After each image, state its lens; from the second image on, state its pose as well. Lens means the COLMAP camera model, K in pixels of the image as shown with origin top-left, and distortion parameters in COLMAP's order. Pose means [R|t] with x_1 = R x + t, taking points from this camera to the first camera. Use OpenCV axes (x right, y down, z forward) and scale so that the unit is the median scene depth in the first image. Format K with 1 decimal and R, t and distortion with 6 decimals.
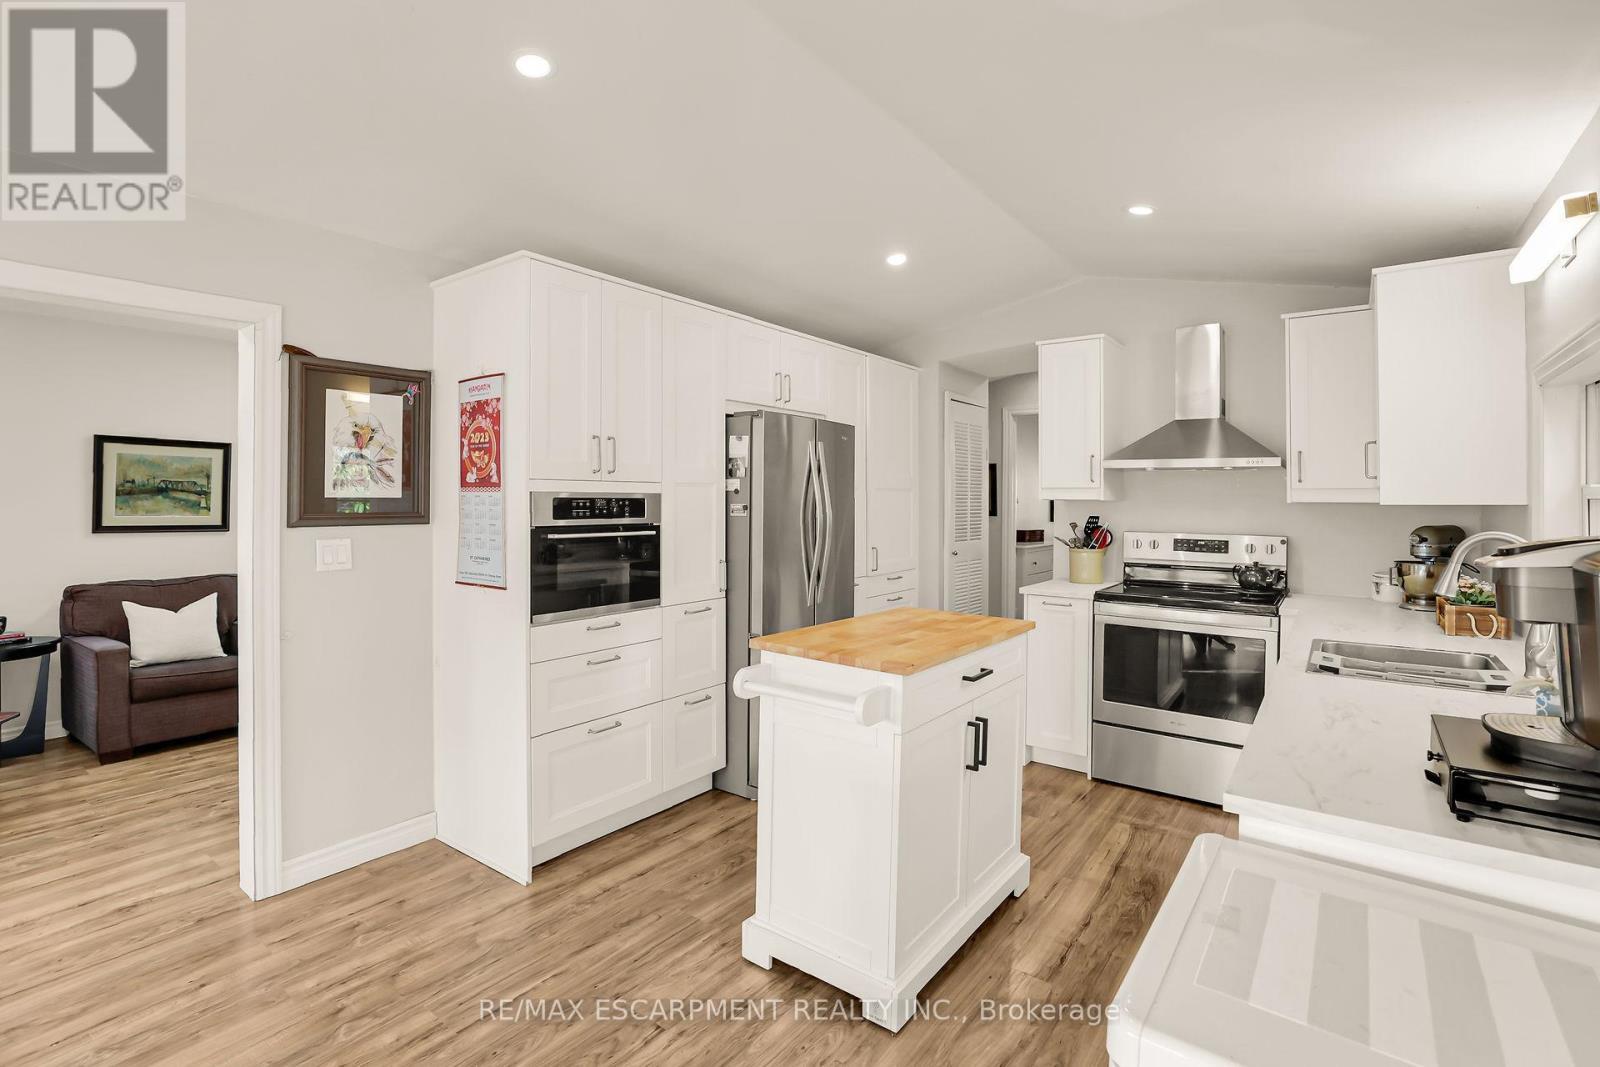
lens RADIAL K [[772.8, 0, 798.5], [0, 772.8, 485.3], [0, 0, 1]] dist [-0.027088, 0.005103]
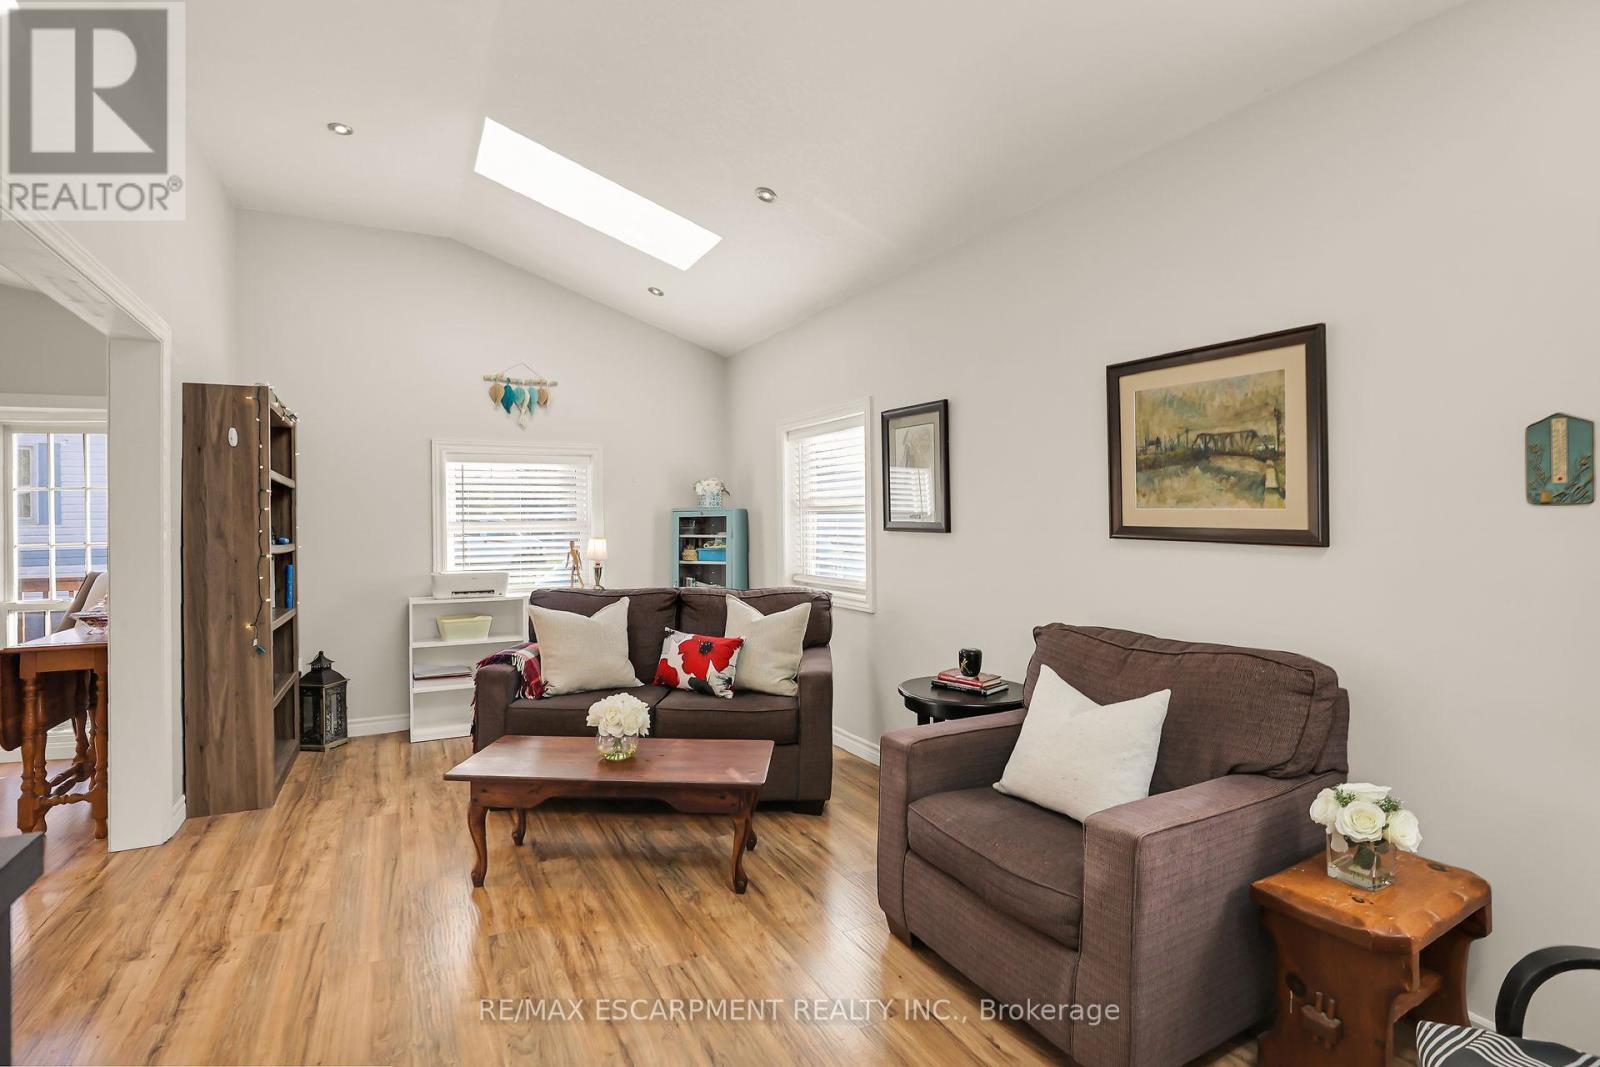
lens RADIAL K [[772.8, 0, 795.3], [0, 772.8, 501.3], [0, 0, 1]] dist [-0.027088, 0.005103]
pose [[-0.410672, -0.014836, -0.911662, -0.390034], [0.022468, 0.999399, -0.026385, 0.059284], [0.911506, -0.031319, -0.410092, 1.324517]]
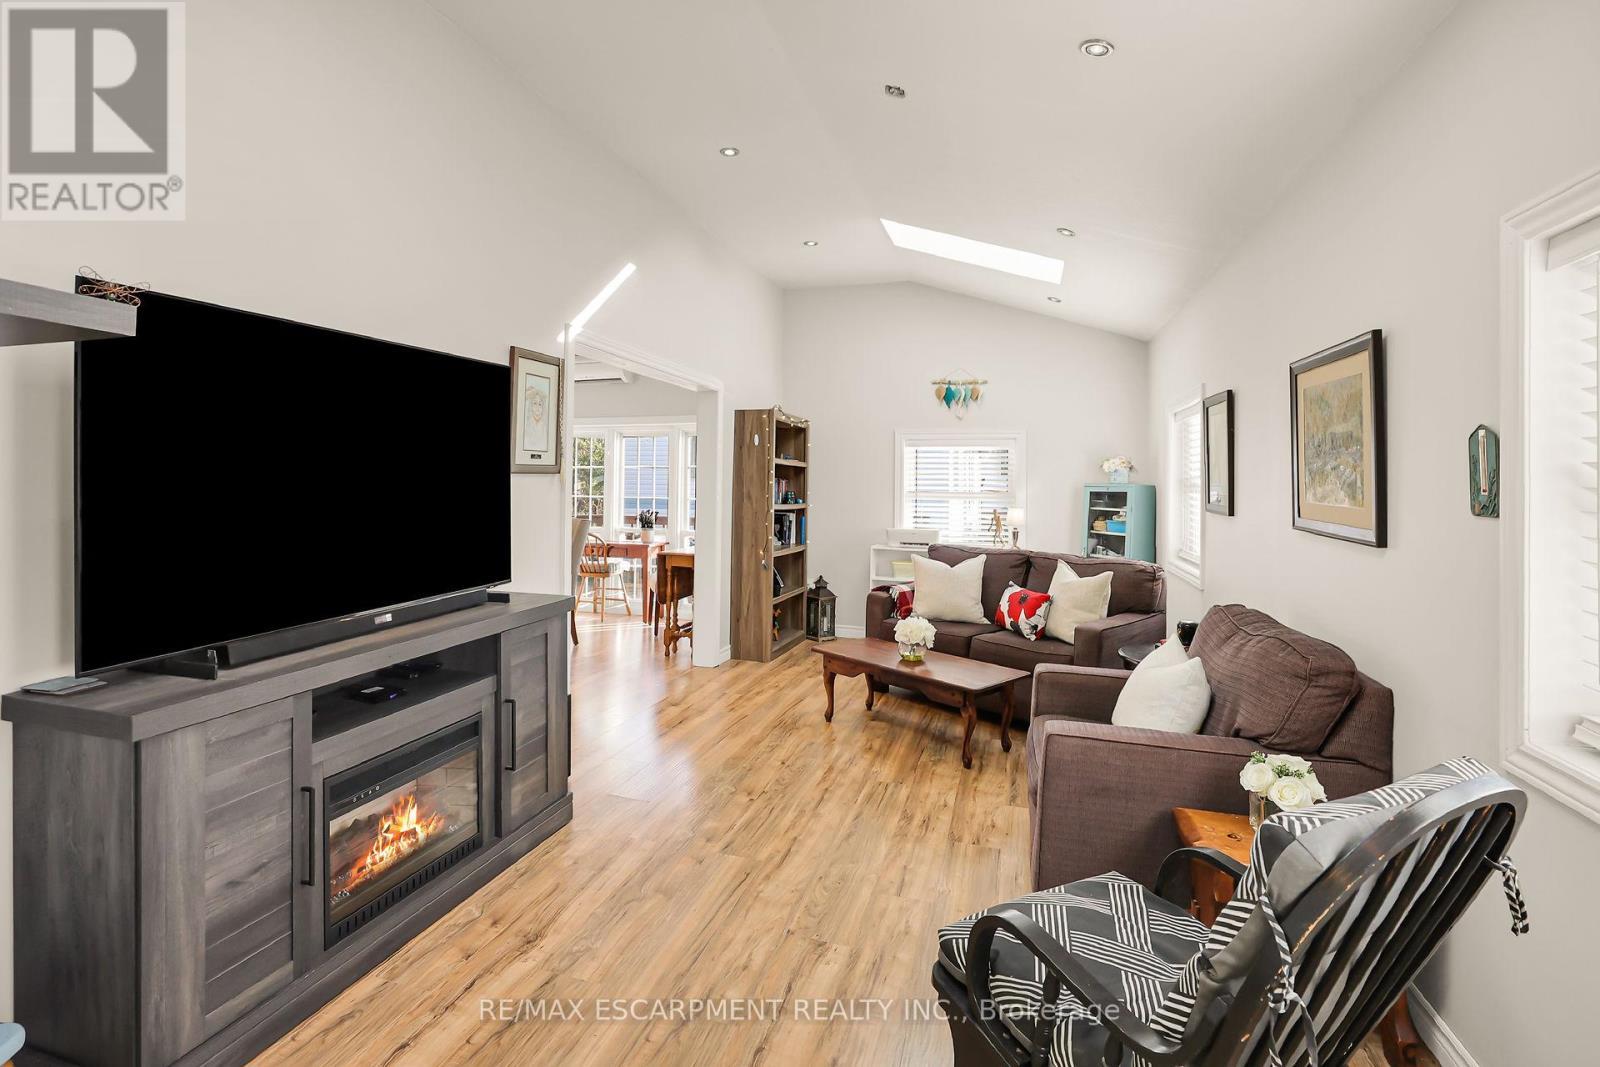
lens RADIAL K [[772.8, 0, 787.3], [0, 772.8, 458.9], [0, 0, 1]] dist [-0.027088, 0.005103]
pose [[-0.934353, -0.018902, -0.355848, -0.447532], [-0.004561, 0.999145, -0.041098, 0.045439], [0.356320, -0.036777, -0.933640, 1.842900]]
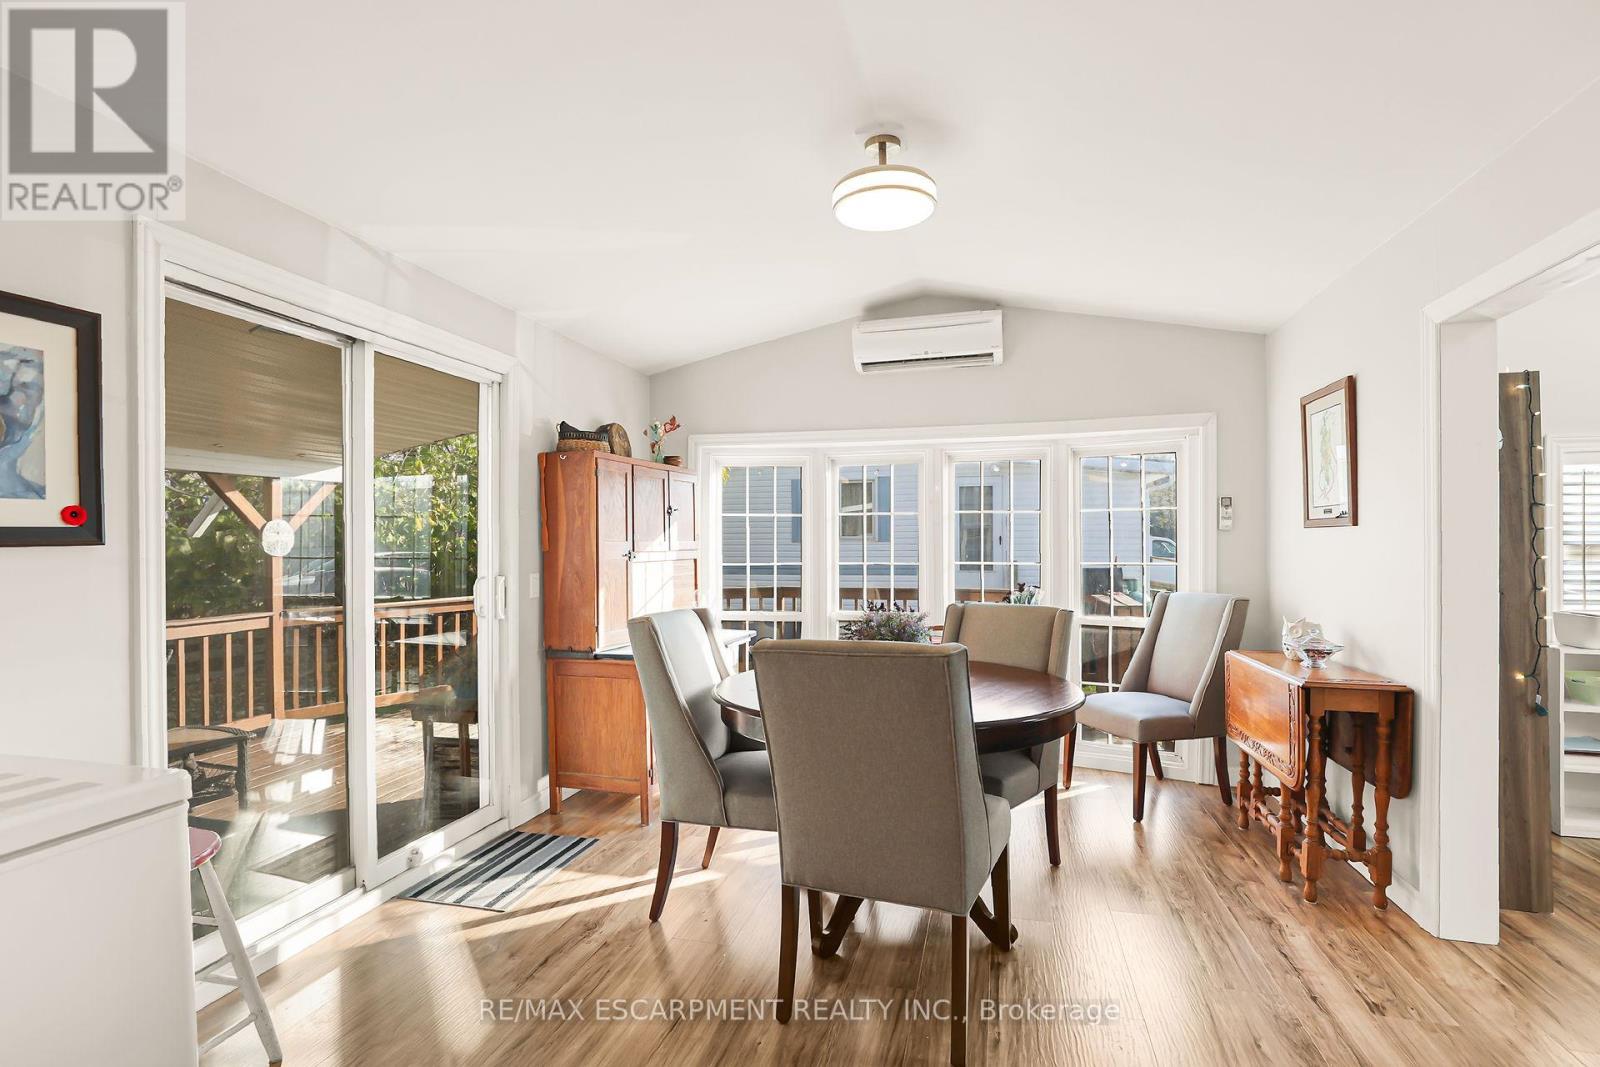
lens RADIAL K [[768.4, 0, 822.1], [0, 768.4, 549.3], [0, 0, 1]] dist [-0.038842, -0.000550]
pose [[-0.915422, 0.006972, -0.402435, -0.050501], [0.009149, 0.999952, -0.003486, 0.045998], [0.402391, -0.006873, -0.915442, 0.699997]]
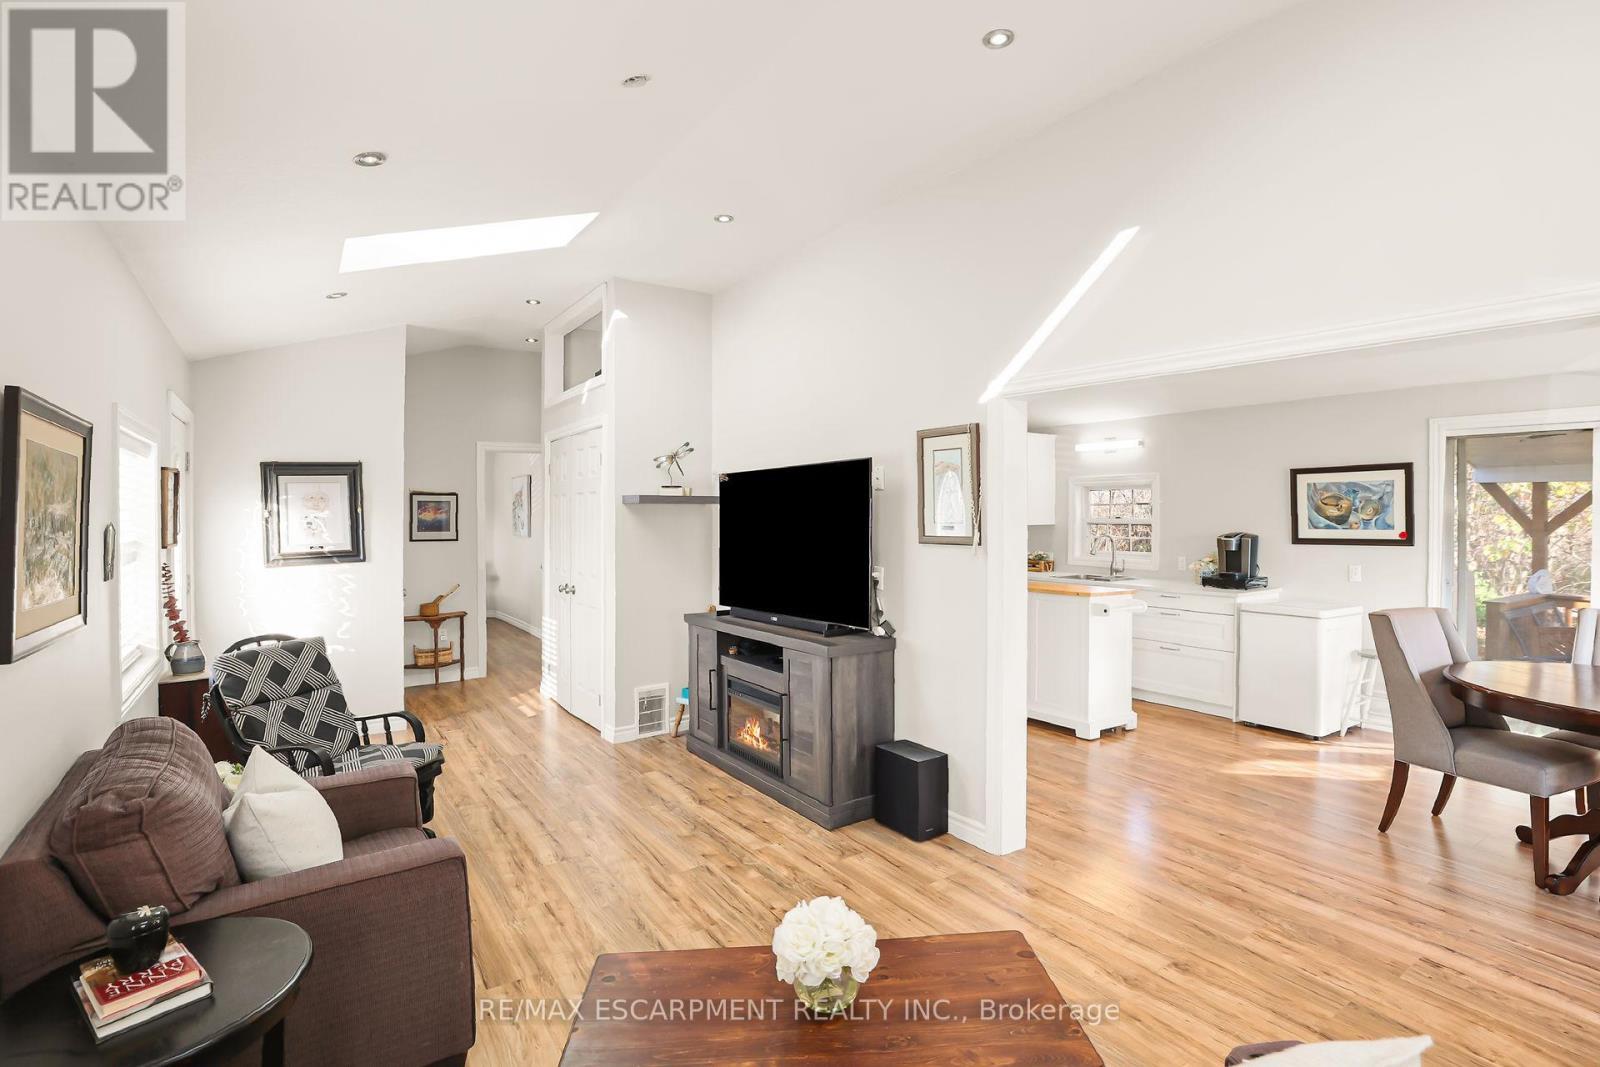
lens RADIAL K [[772.8, 0, 802.6], [0, 772.8, 512.3], [0, 0, 1]] dist [-0.027088, 0.005103]
pose [[0.306757, -0.001235, 0.951787, -1.500758], [-0.012386, 0.999909, 0.005290, -0.018112], [-0.951707, -0.013412, 0.306714, 0.699493]]
